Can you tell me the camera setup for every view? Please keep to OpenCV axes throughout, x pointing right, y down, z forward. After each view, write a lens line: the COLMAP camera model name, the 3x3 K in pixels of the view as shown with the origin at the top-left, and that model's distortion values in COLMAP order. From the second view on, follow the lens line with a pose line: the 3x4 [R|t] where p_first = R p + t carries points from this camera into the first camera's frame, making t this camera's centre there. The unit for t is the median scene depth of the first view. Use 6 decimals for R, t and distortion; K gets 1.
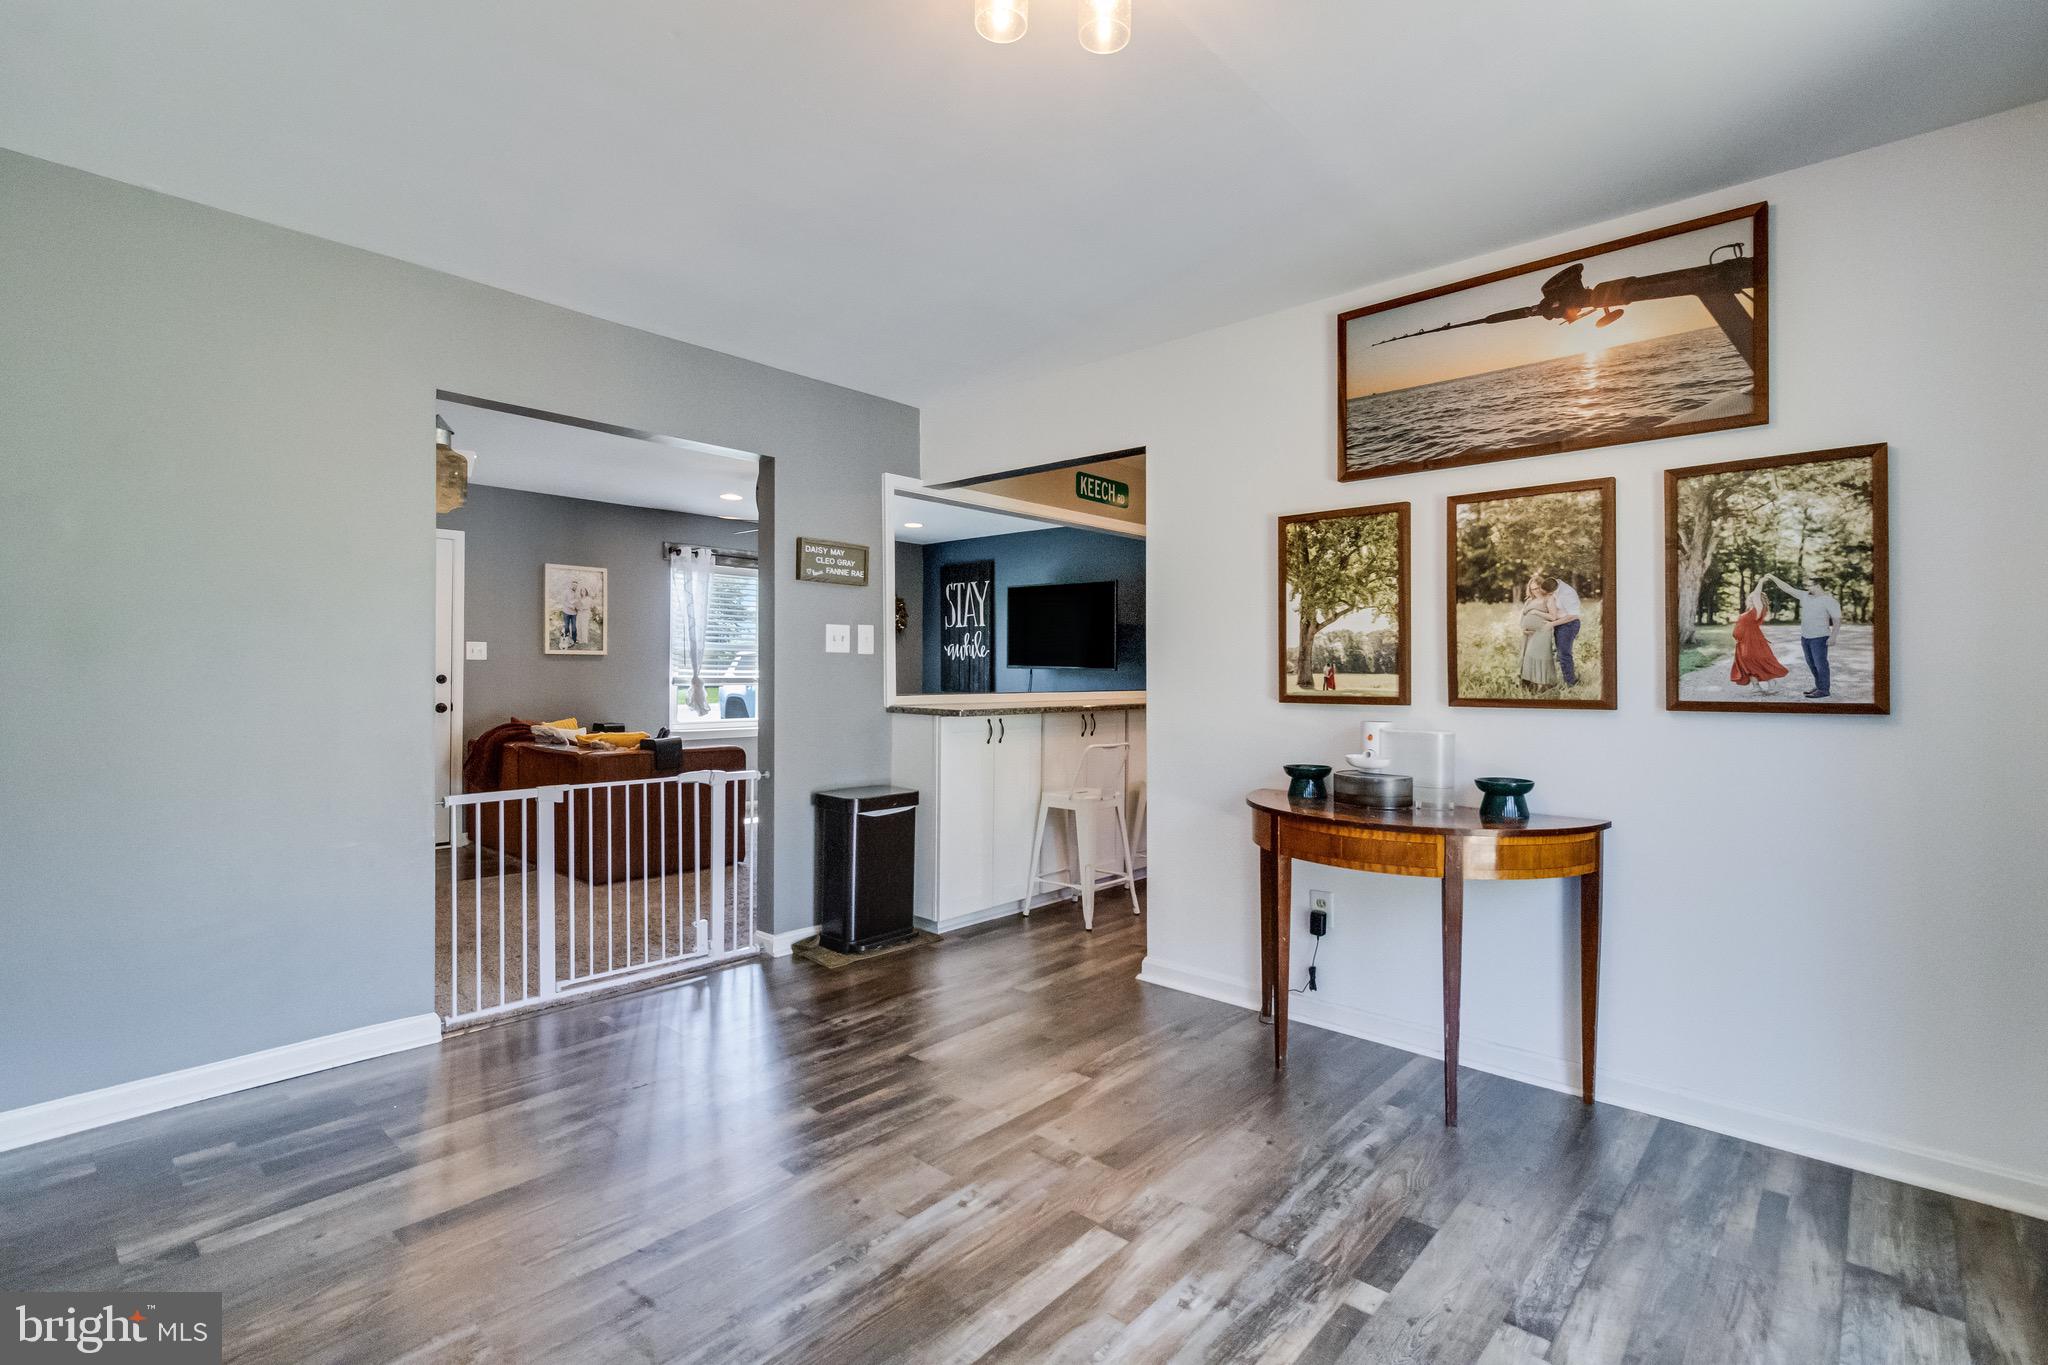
lens RADIAL K [[943.1, 0, 1024.7], [0, 943.1, 672.7], [0, 0, 1]] dist [-0.000202, 0.000000]
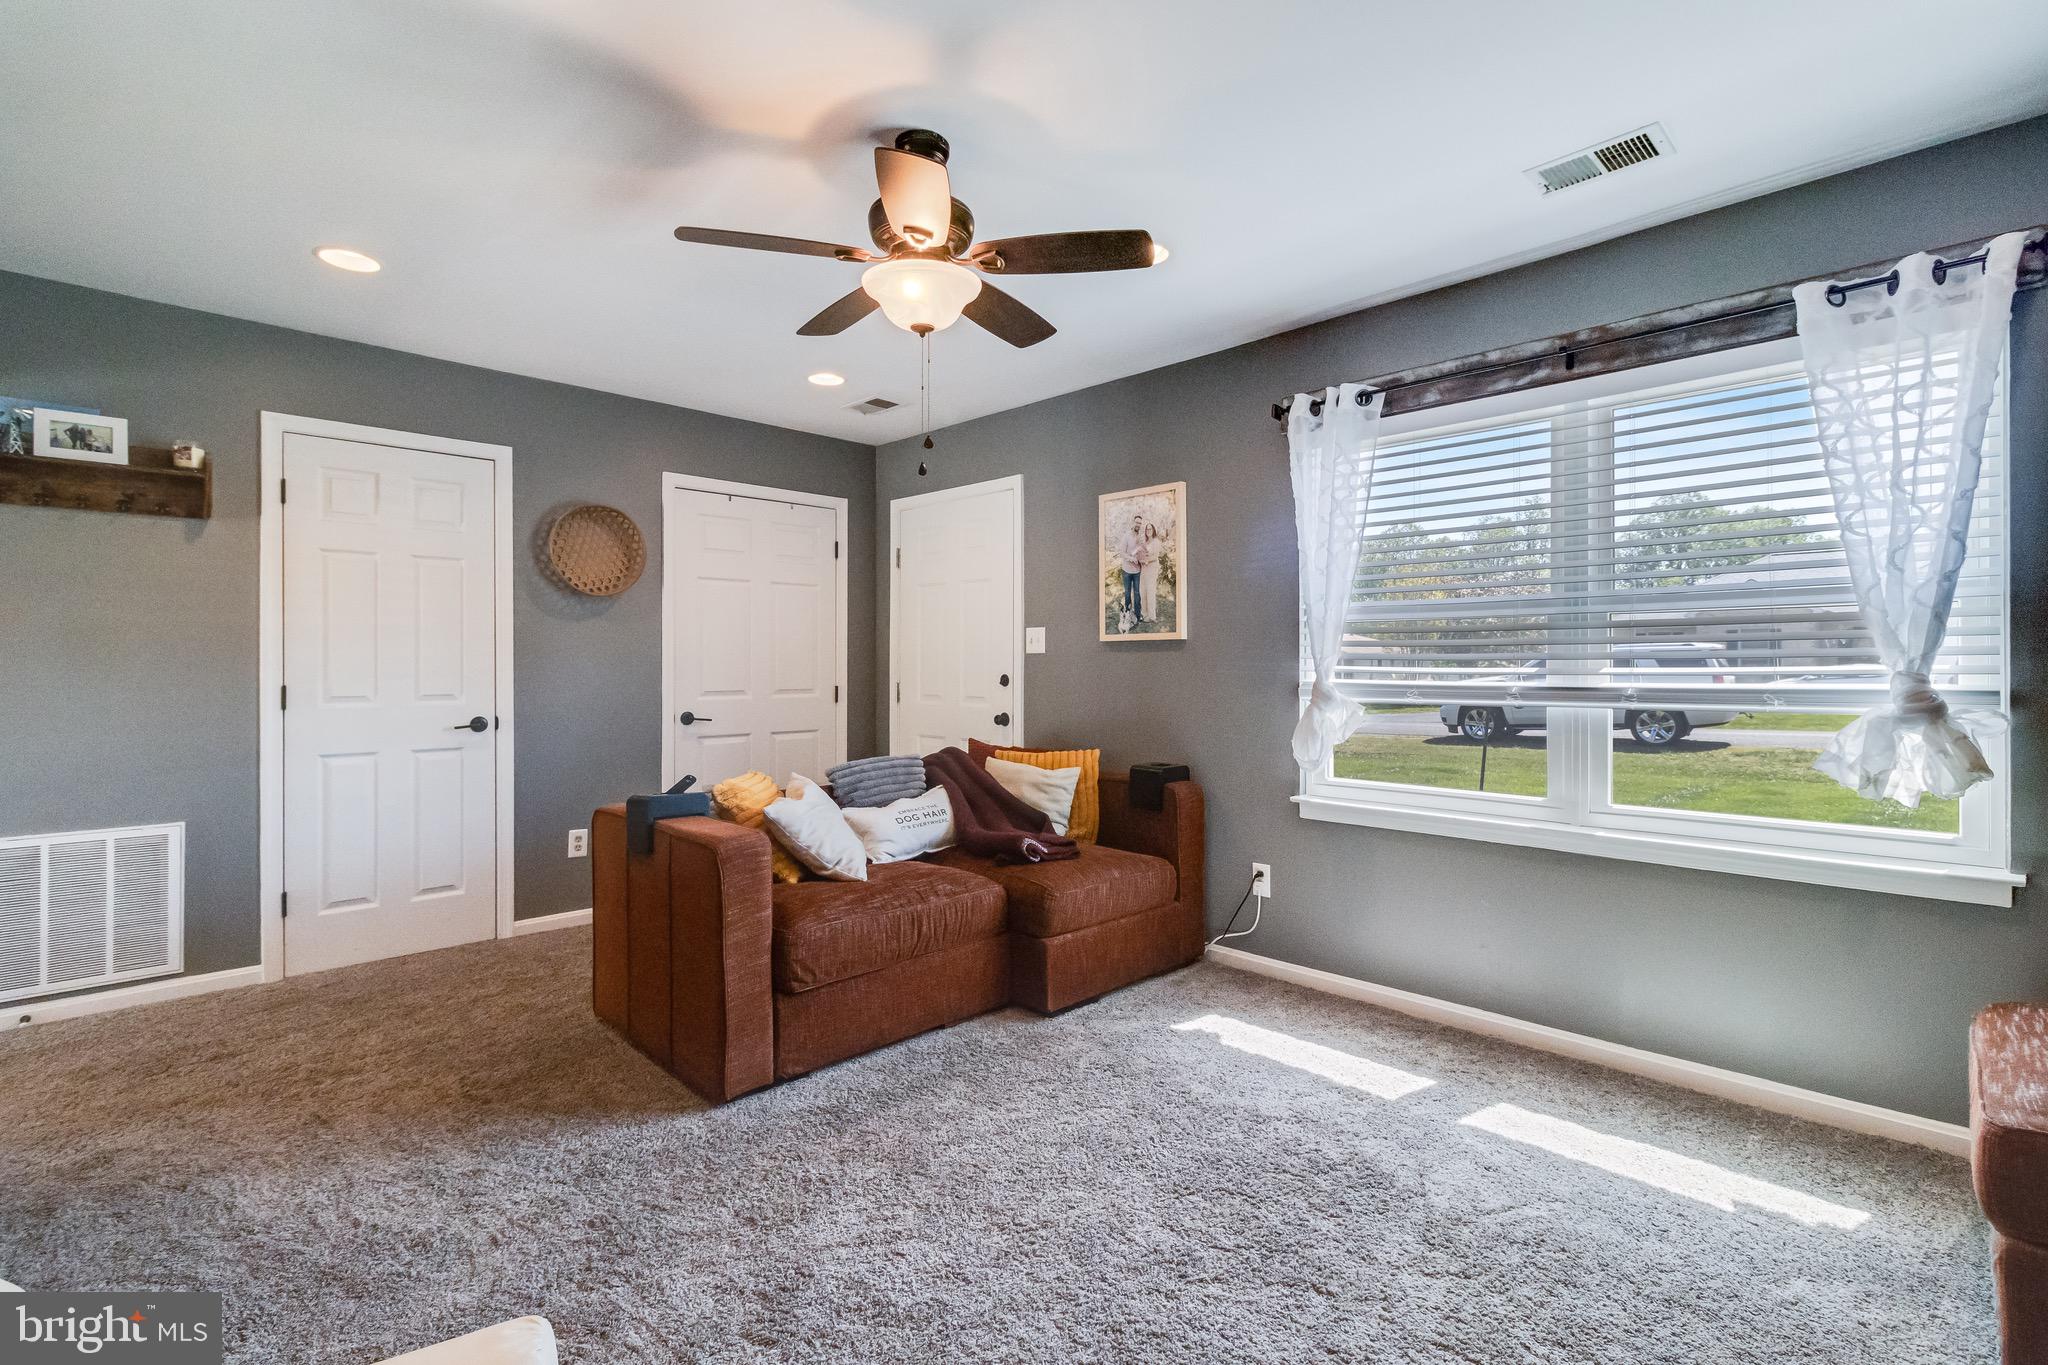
lens RADIAL K [[950.3, 0, 1024.0], [0, 950.3, 682.5], [0, 0, 1]] dist [0.001621, 0.000245]
pose [[-0.072695, 0.012181, -0.997280, 0.268411], [-0.001208, 0.999924, 0.012301, -0.001103], [0.997353, 0.002099, -0.072675, 2.205604]]
